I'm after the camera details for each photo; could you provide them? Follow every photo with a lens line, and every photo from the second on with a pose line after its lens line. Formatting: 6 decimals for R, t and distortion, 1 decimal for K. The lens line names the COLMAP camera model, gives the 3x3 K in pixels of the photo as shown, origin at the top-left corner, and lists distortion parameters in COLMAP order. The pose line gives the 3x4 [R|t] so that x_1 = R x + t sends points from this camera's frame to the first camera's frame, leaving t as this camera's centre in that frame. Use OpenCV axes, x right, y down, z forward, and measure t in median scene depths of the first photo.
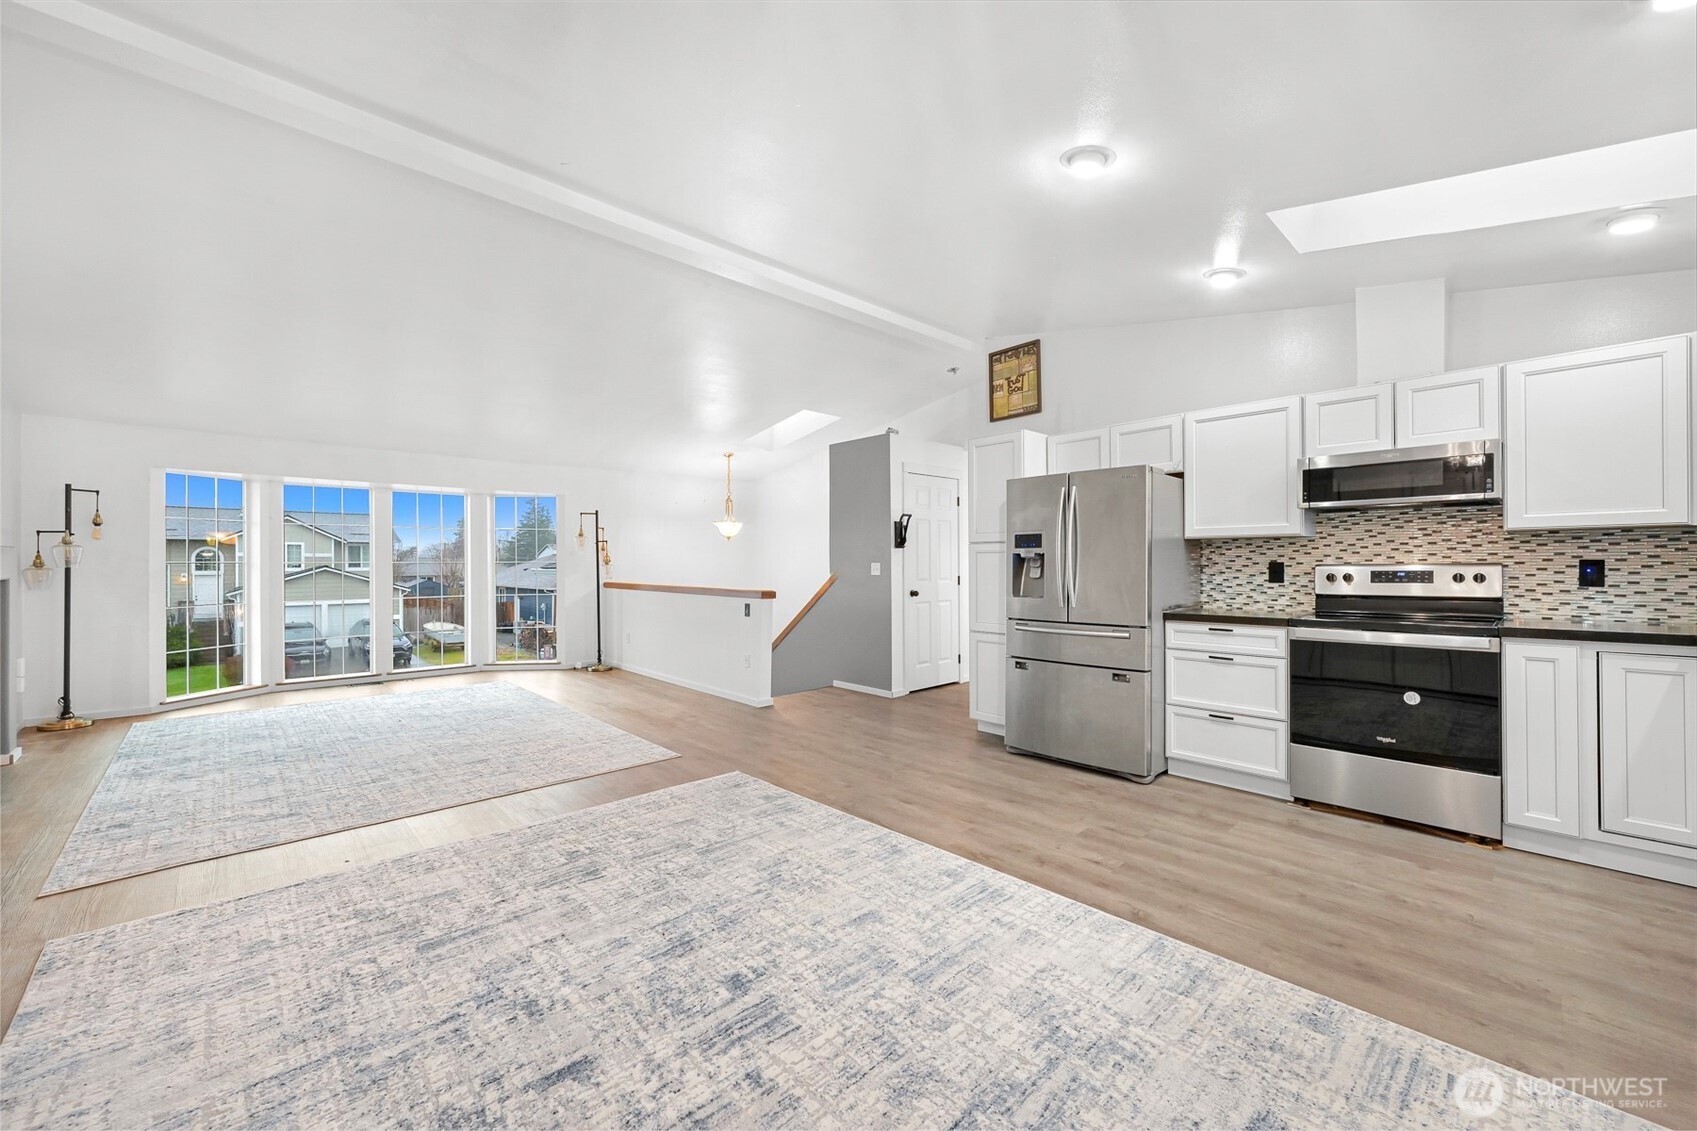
lens RADIAL K [[664.2, 0, 848.5], [0, 664.2, 565.5], [0, 0, 1]] dist [-0.000017, 0.000005]
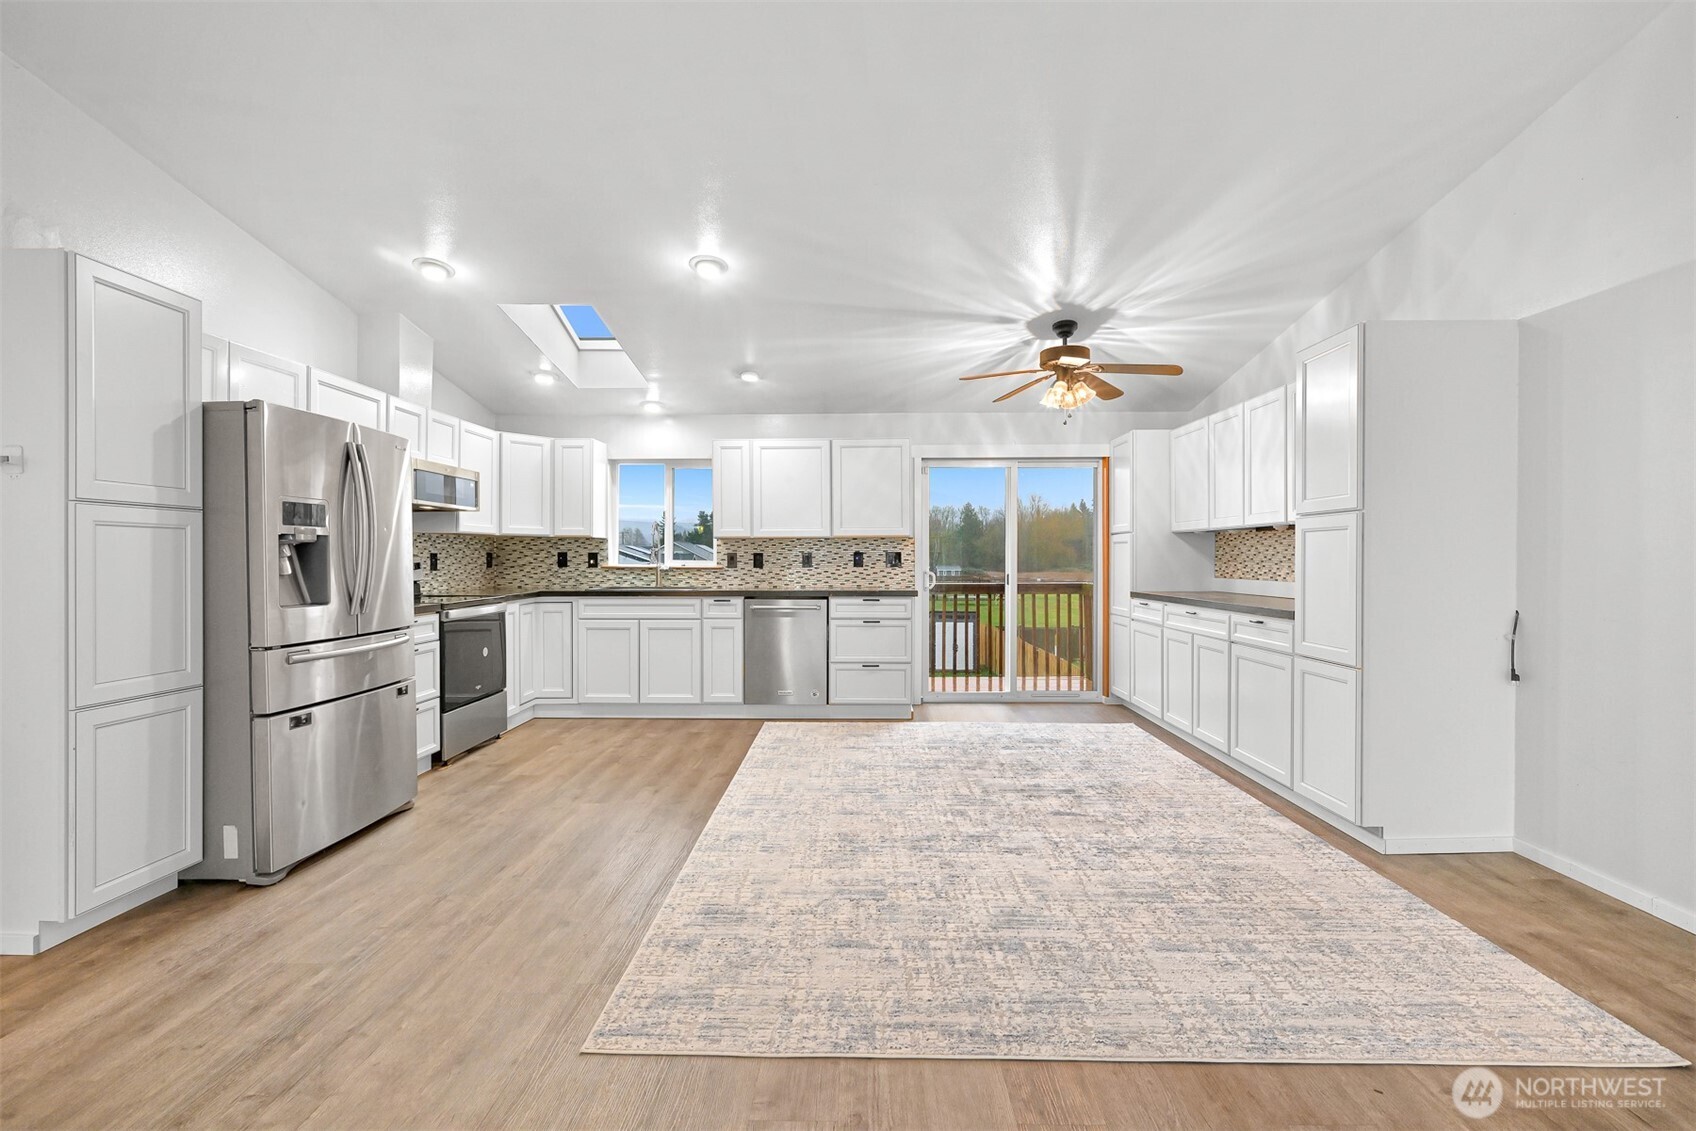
lens RADIAL K [[777.6, 0, 848.0], [0, 777.6, 565.5], [0, 0, 1]] dist [0.000631, 0.000091]
pose [[-0.714166, -0.001707, 0.699975, -0.489161], [0.004474, 0.999965, 0.007004, 0.006212], [-0.699963, 0.008133, -0.714133, 0.961842]]
